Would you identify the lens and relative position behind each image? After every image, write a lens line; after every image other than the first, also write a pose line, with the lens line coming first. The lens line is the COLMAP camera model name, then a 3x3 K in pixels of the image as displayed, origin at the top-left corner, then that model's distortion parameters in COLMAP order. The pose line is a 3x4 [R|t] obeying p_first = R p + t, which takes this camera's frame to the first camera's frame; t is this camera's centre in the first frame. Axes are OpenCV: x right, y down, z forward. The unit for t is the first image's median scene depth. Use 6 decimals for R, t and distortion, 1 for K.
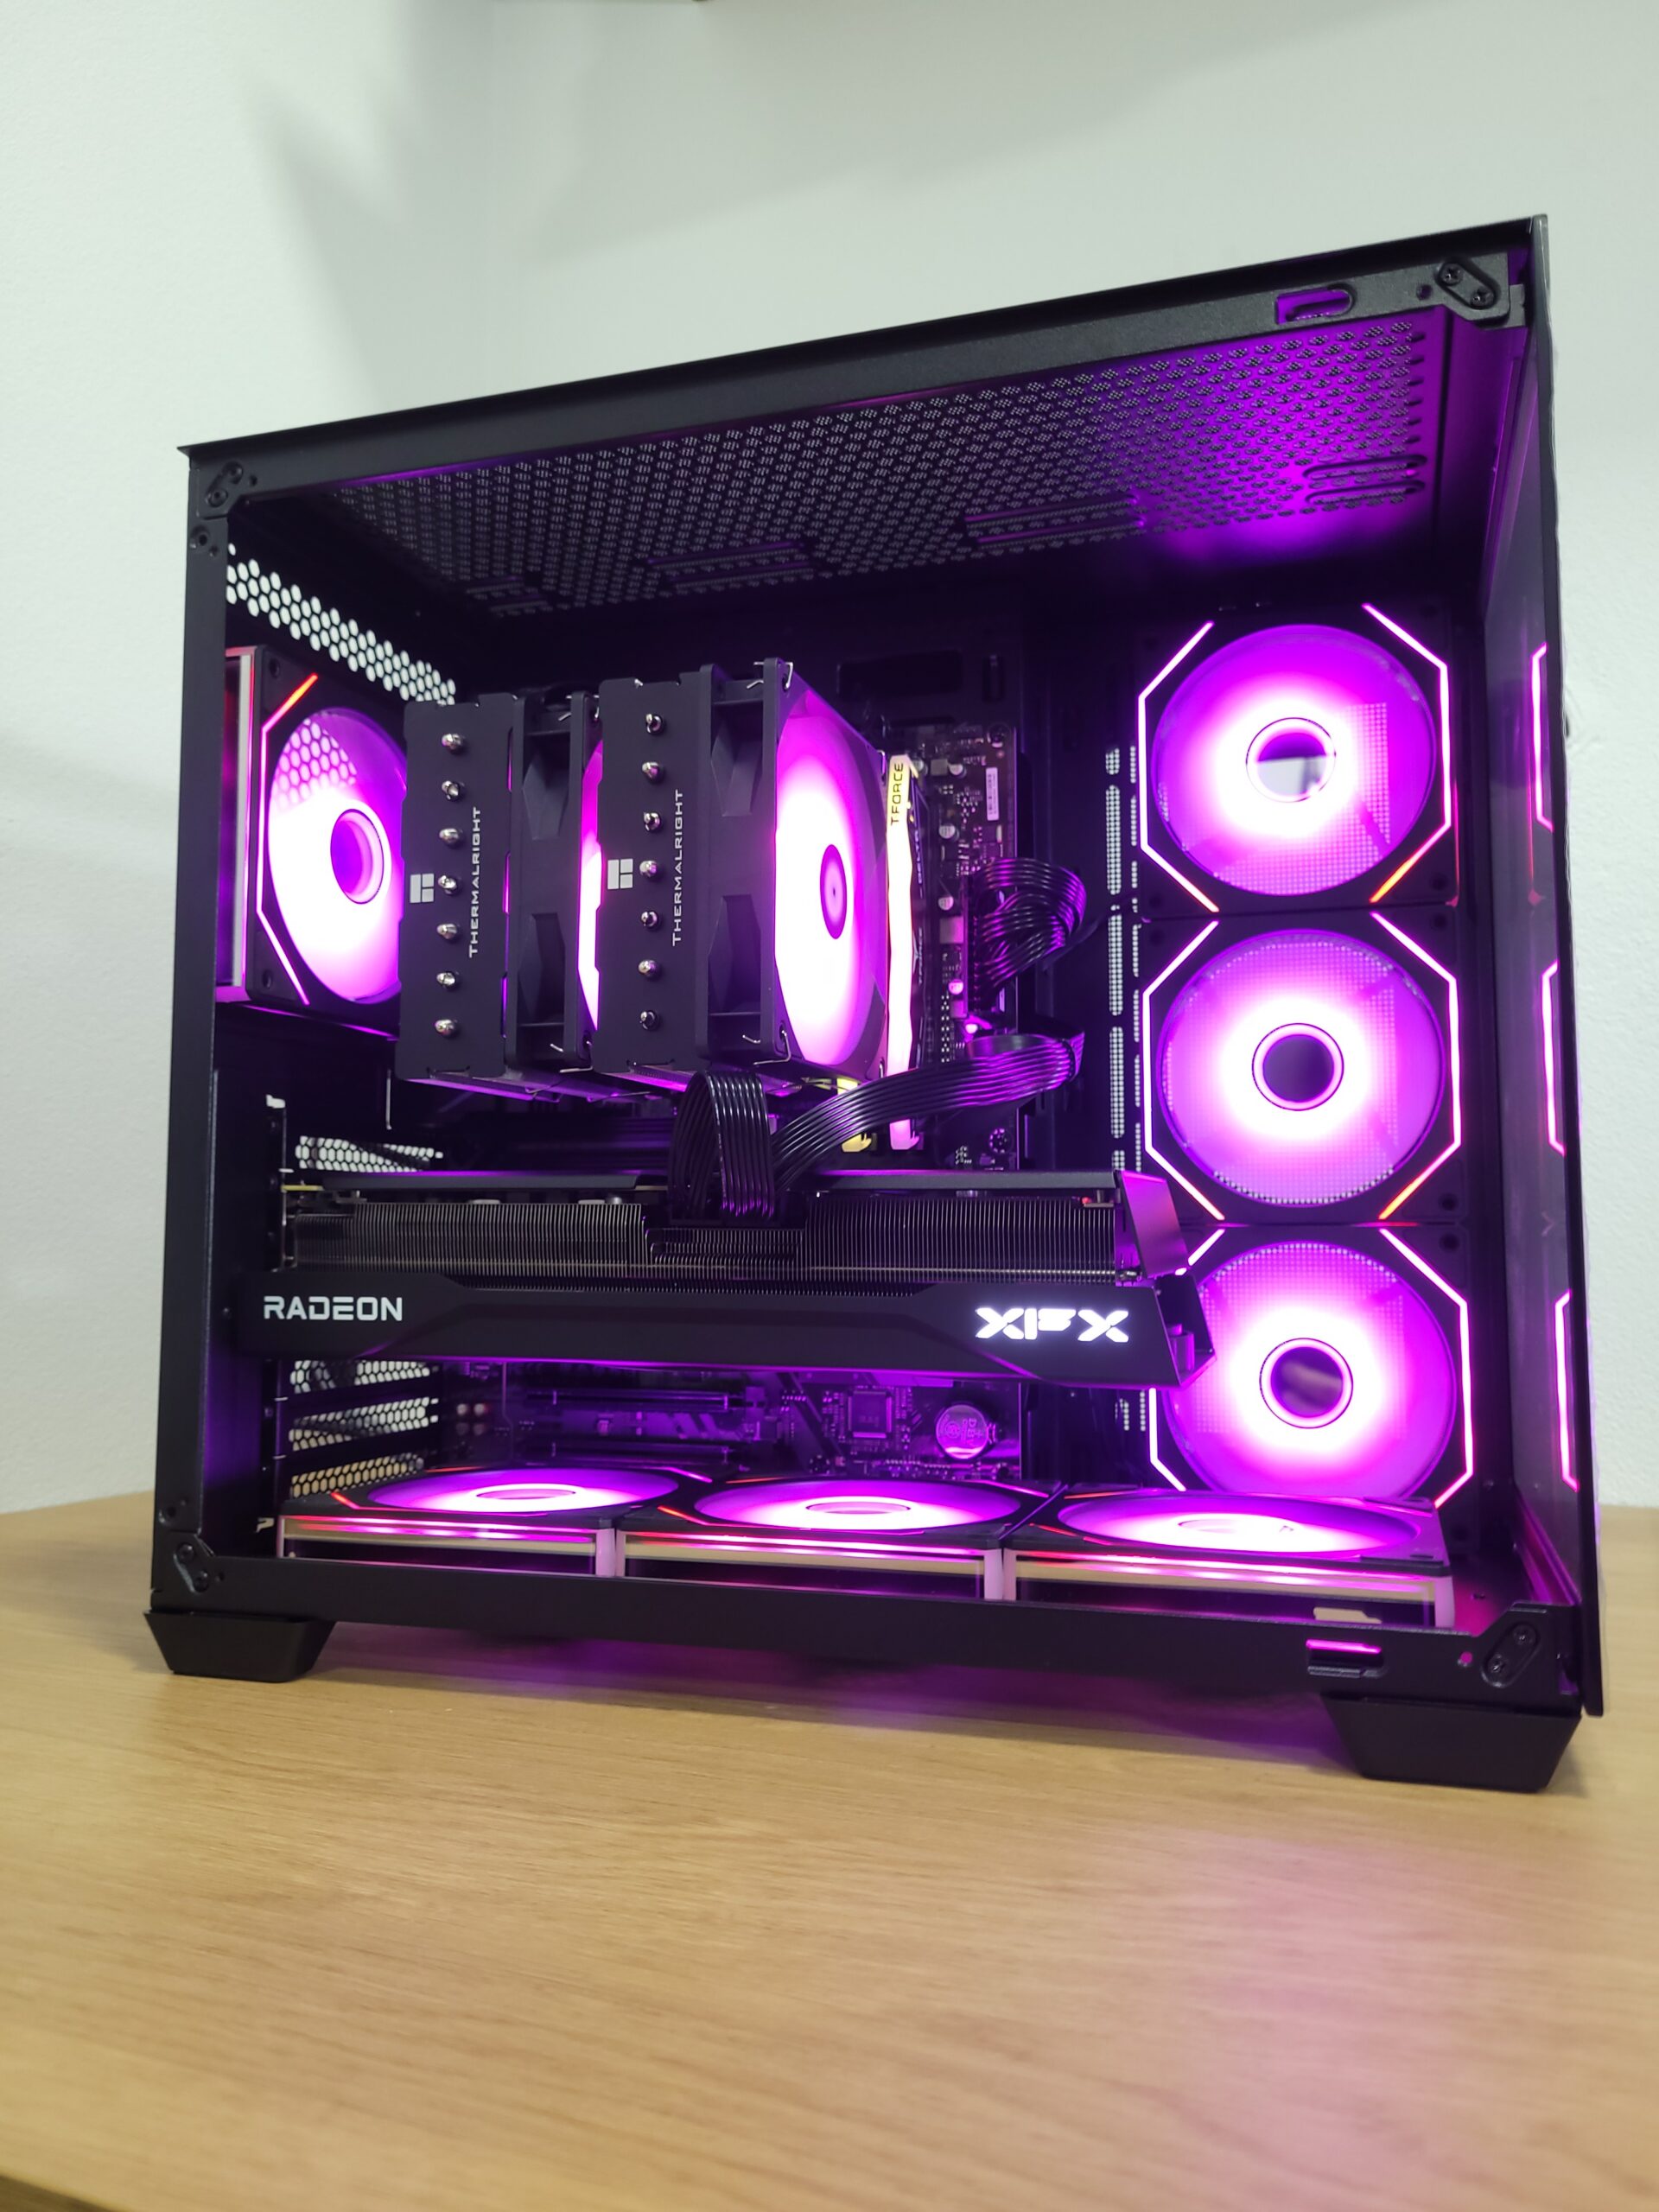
lens RADIAL K [[1669.7, 0, 849.1], [0, 1669.7, 1107.5], [0, 0, 1]] dist [0.020550, -0.000239]
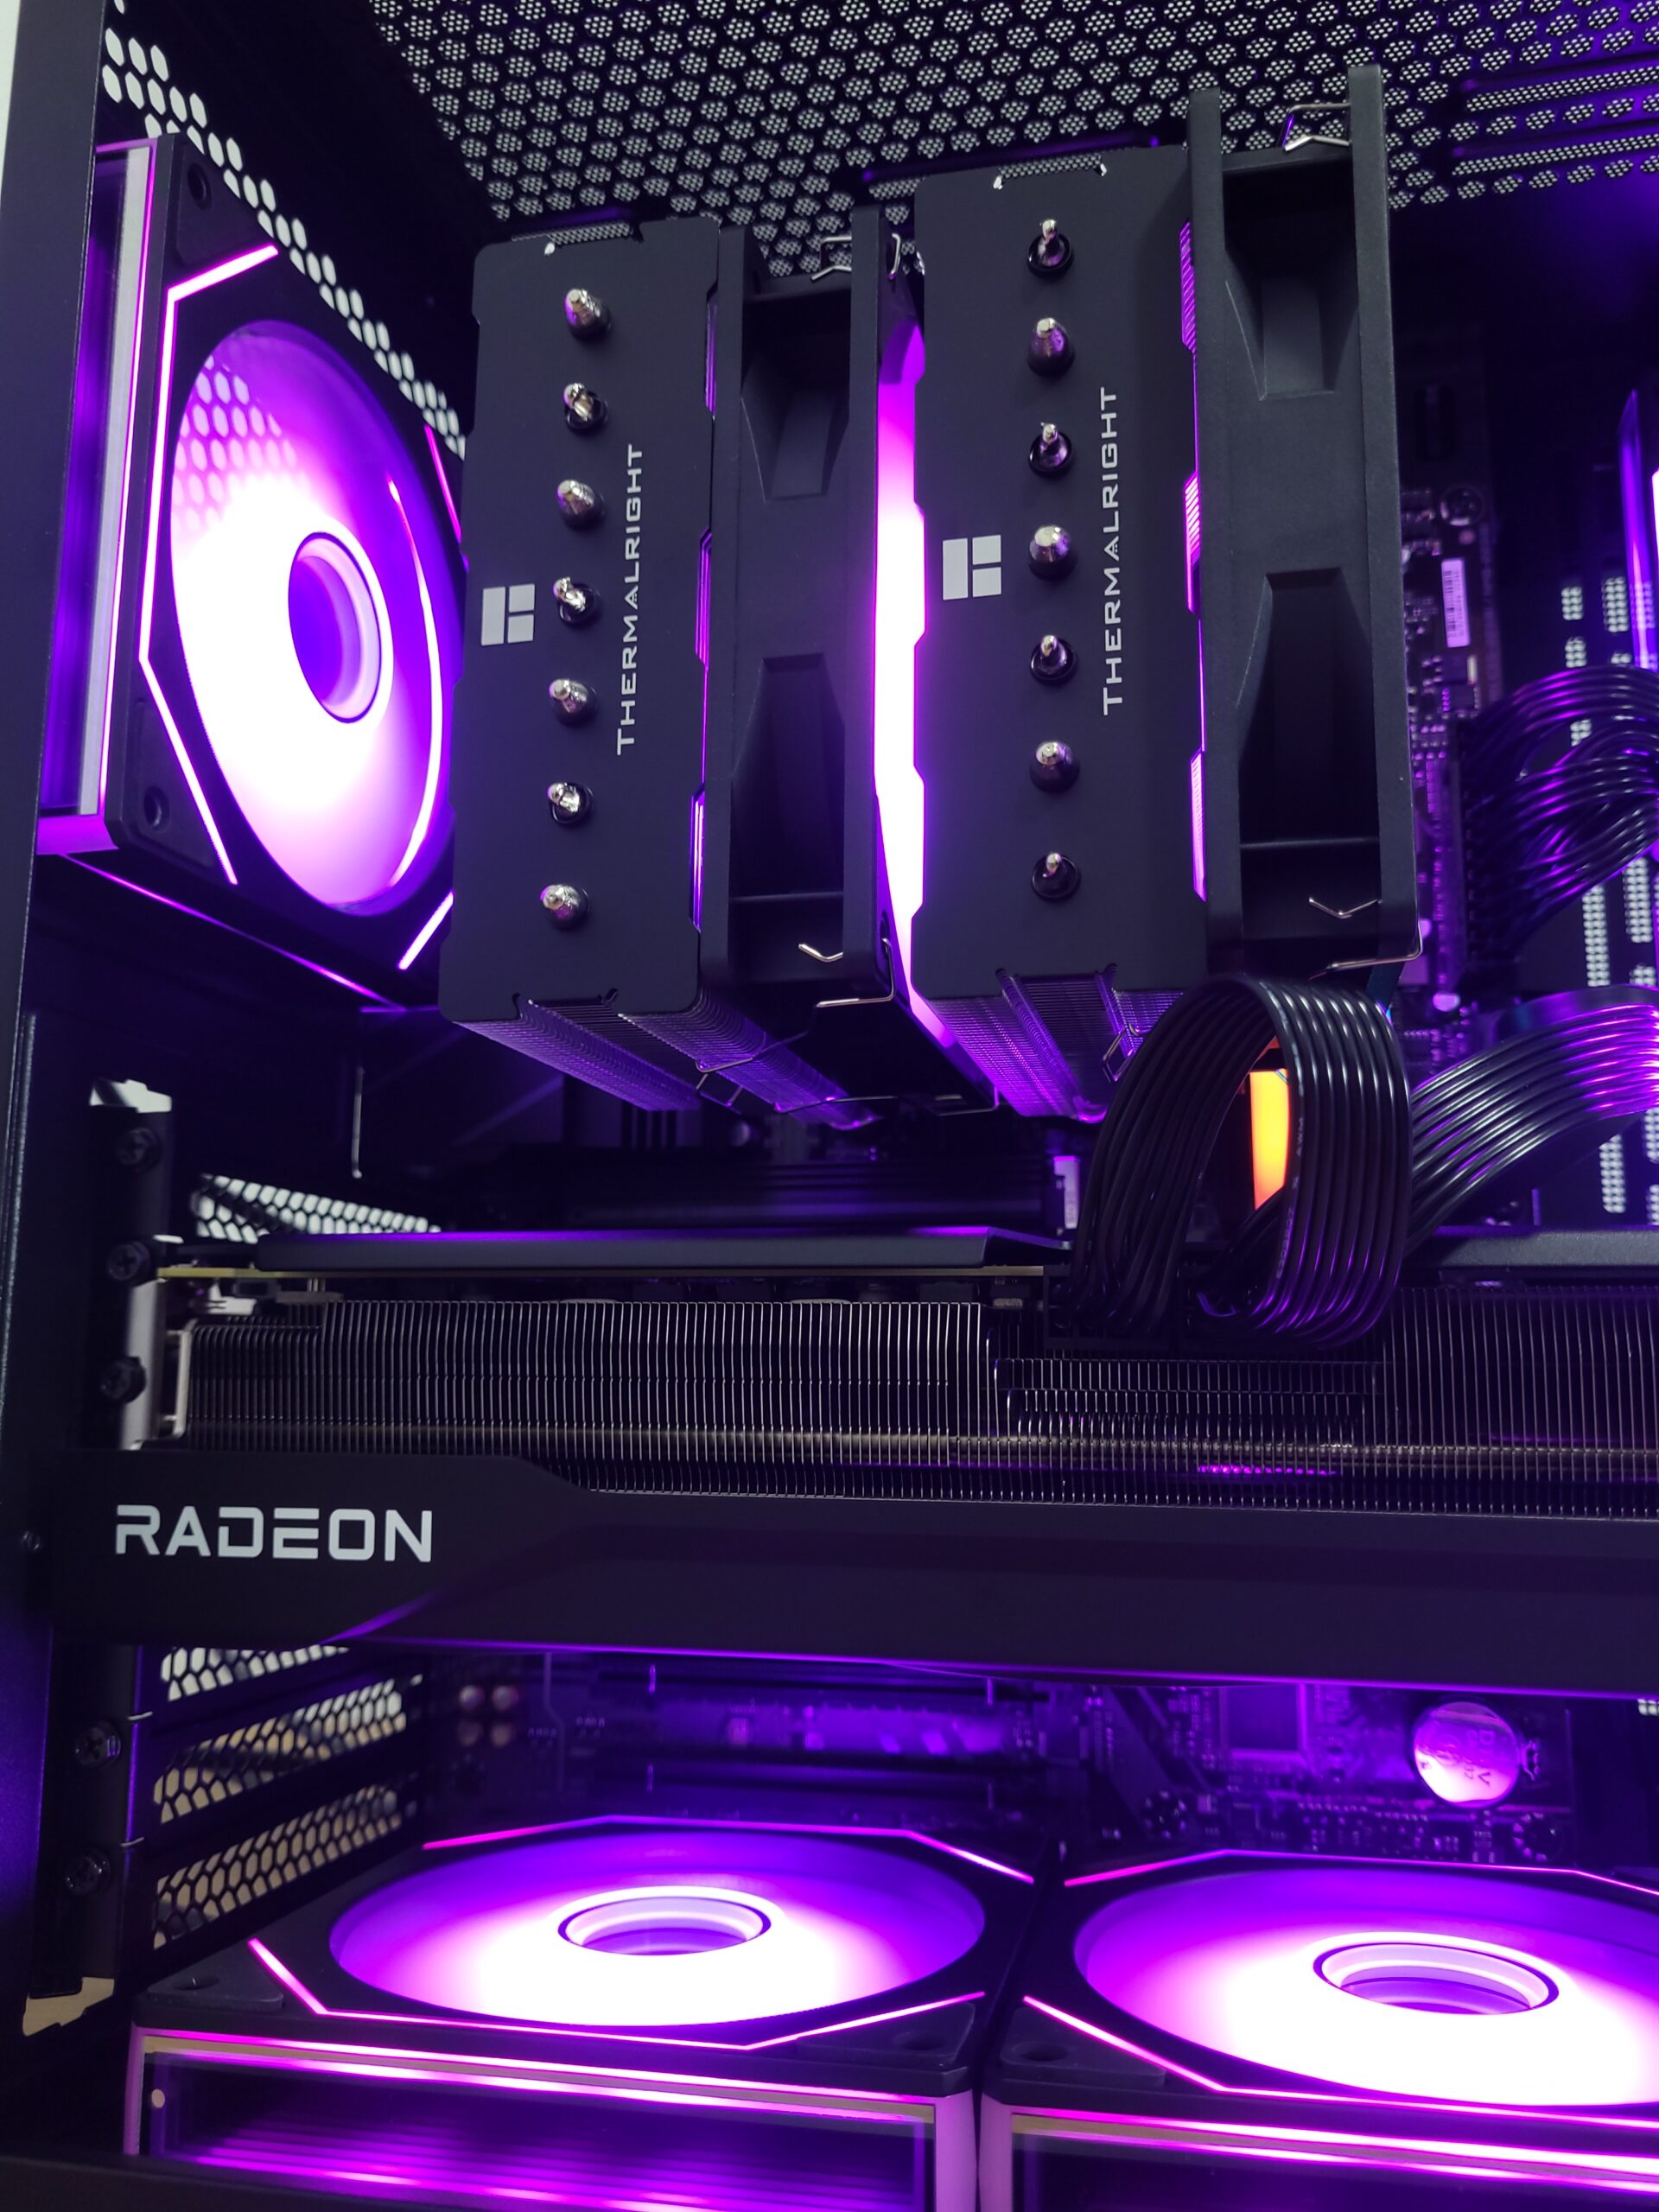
lens RADIAL K [[1711.2, 0, 856.9], [0, 1711.2, 1114.3], [0, 0, 1]] dist [0.002983, -0.006721]
pose [[0.996536, 0.016817, 0.081449, -0.182891], [-0.010248, 0.996710, -0.080404, 0.041184], [-0.082533, 0.079290, 0.993429, 0.497795]]
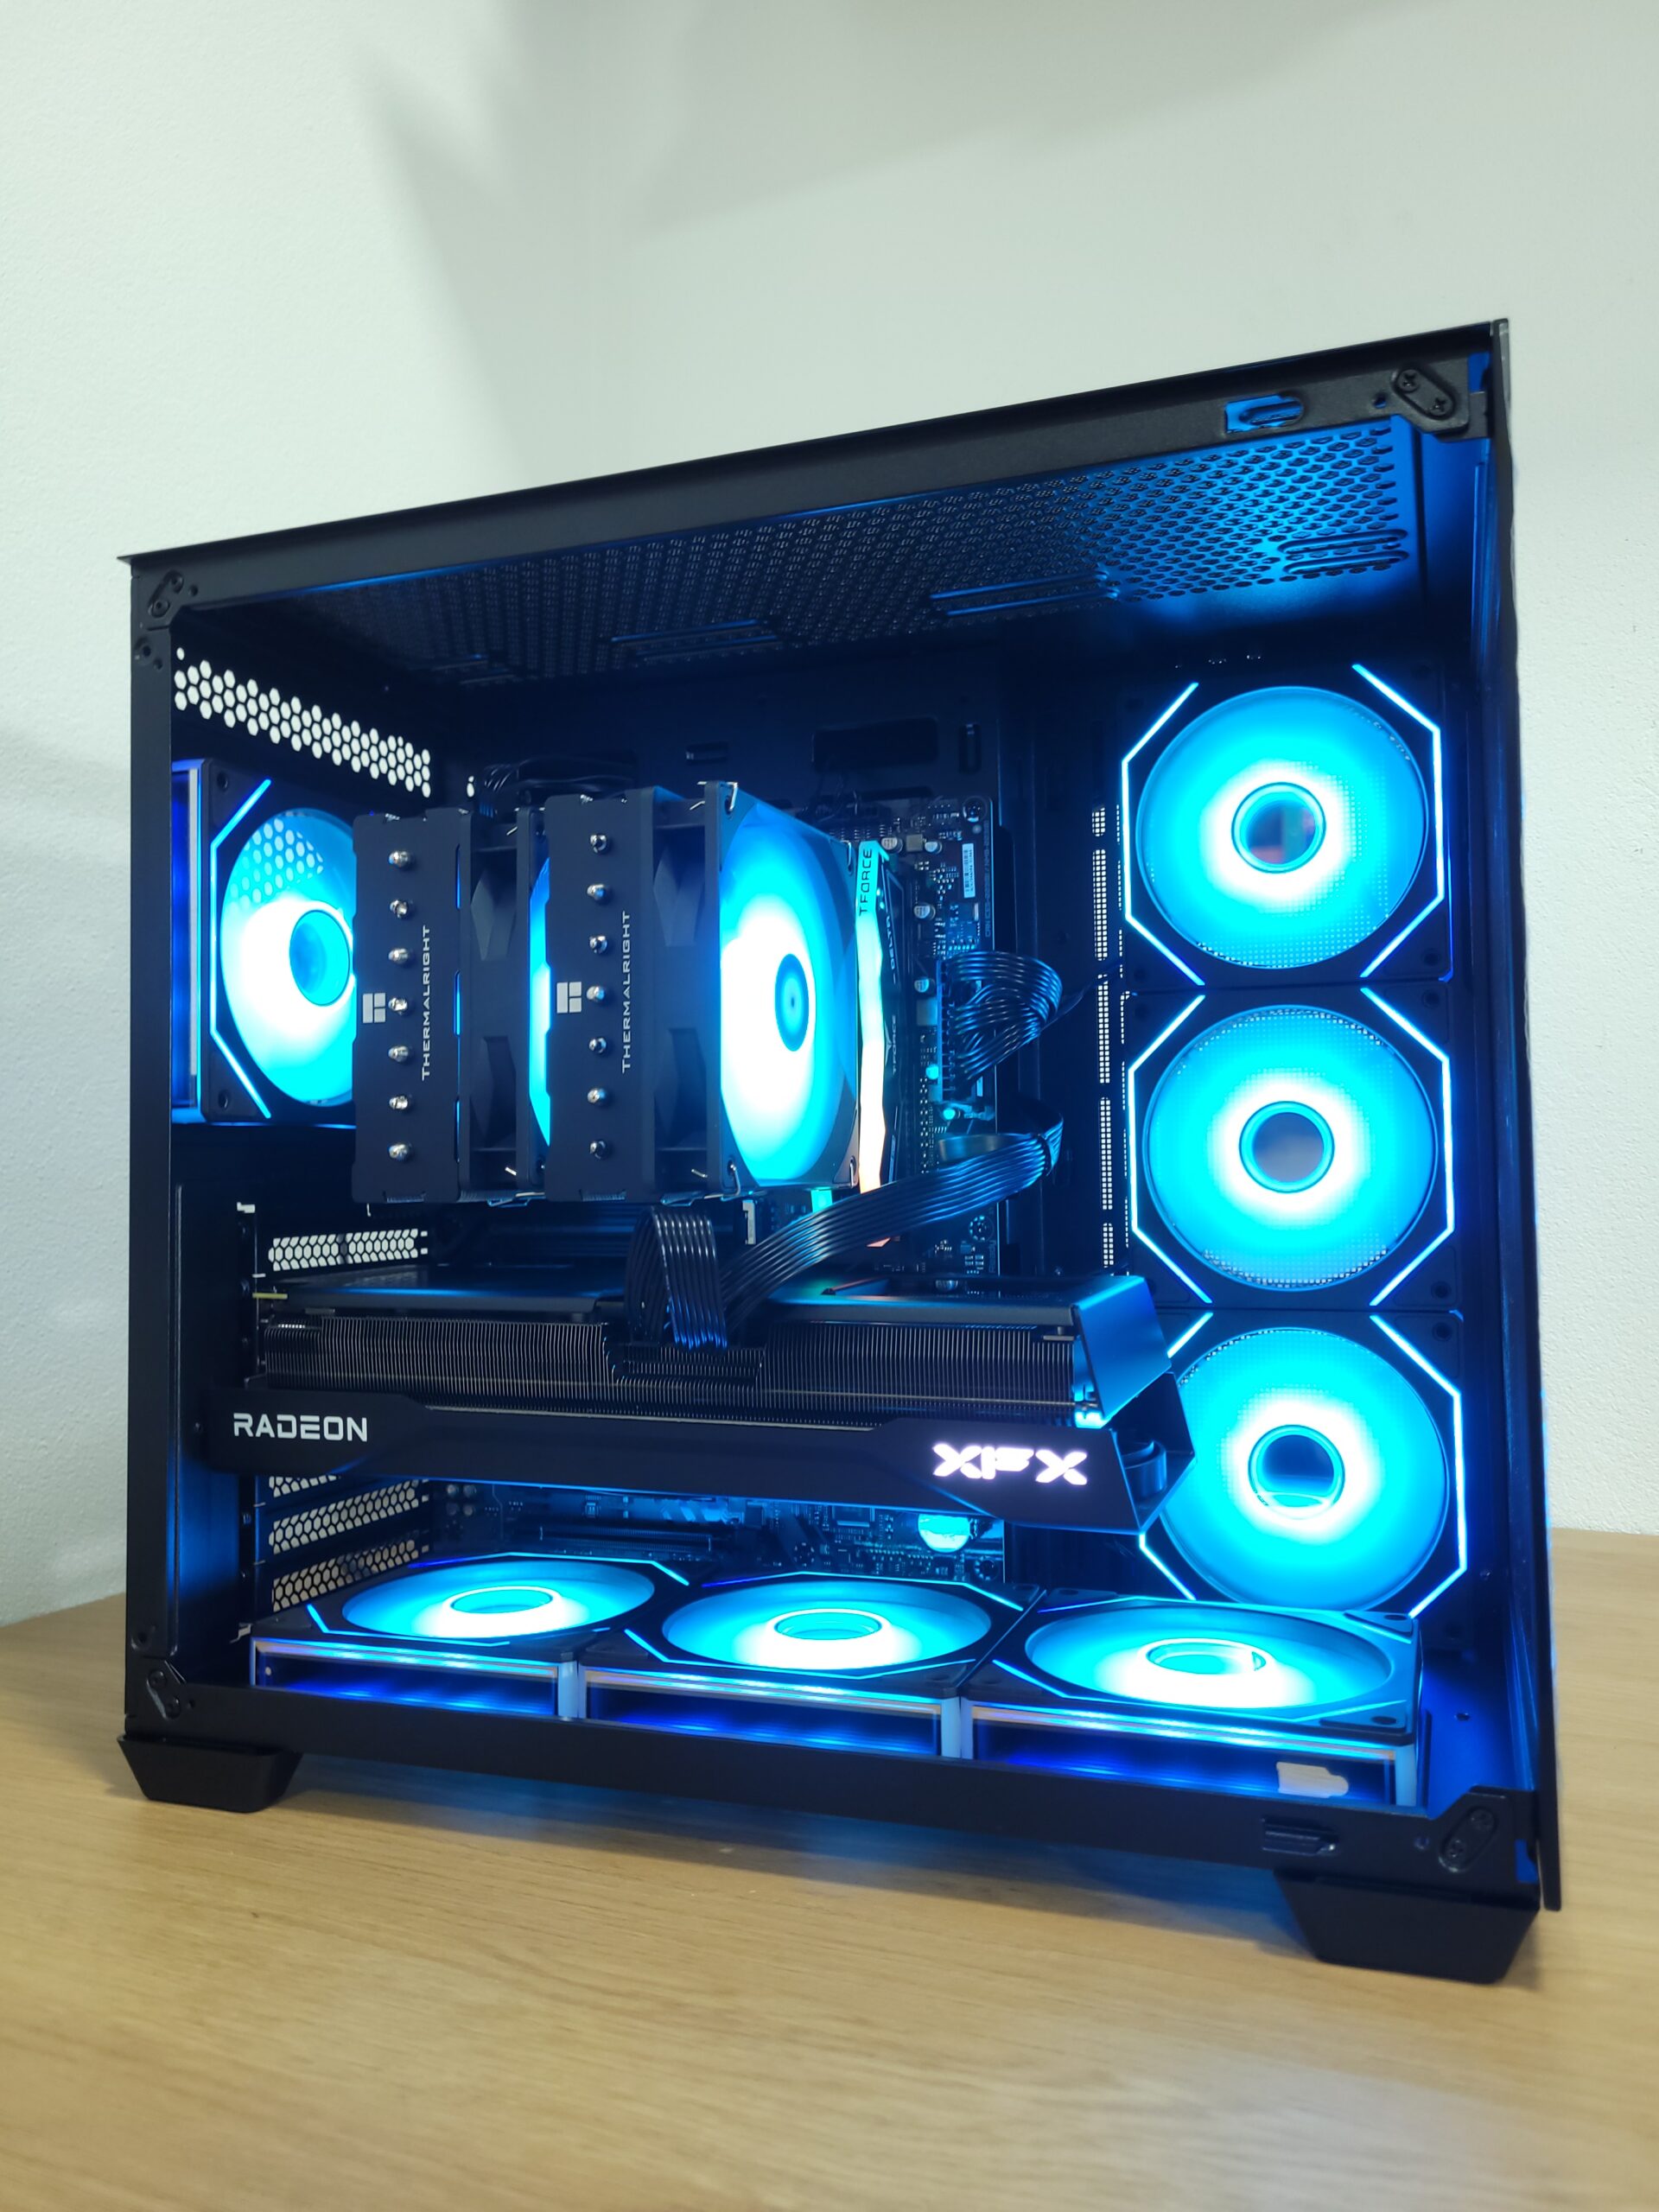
lens RADIAL K [[1662.9, 0, 850.5], [0, 1662.9, 1105.5], [0, 0, 1]] dist [0.028122, -0.002082]
pose [[0.999135, -0.015389, -0.038633, 0.058115], [0.016972, 0.999016, 0.040965, -0.102204], [0.037965, -0.041585, 0.998413, 0.025928]]
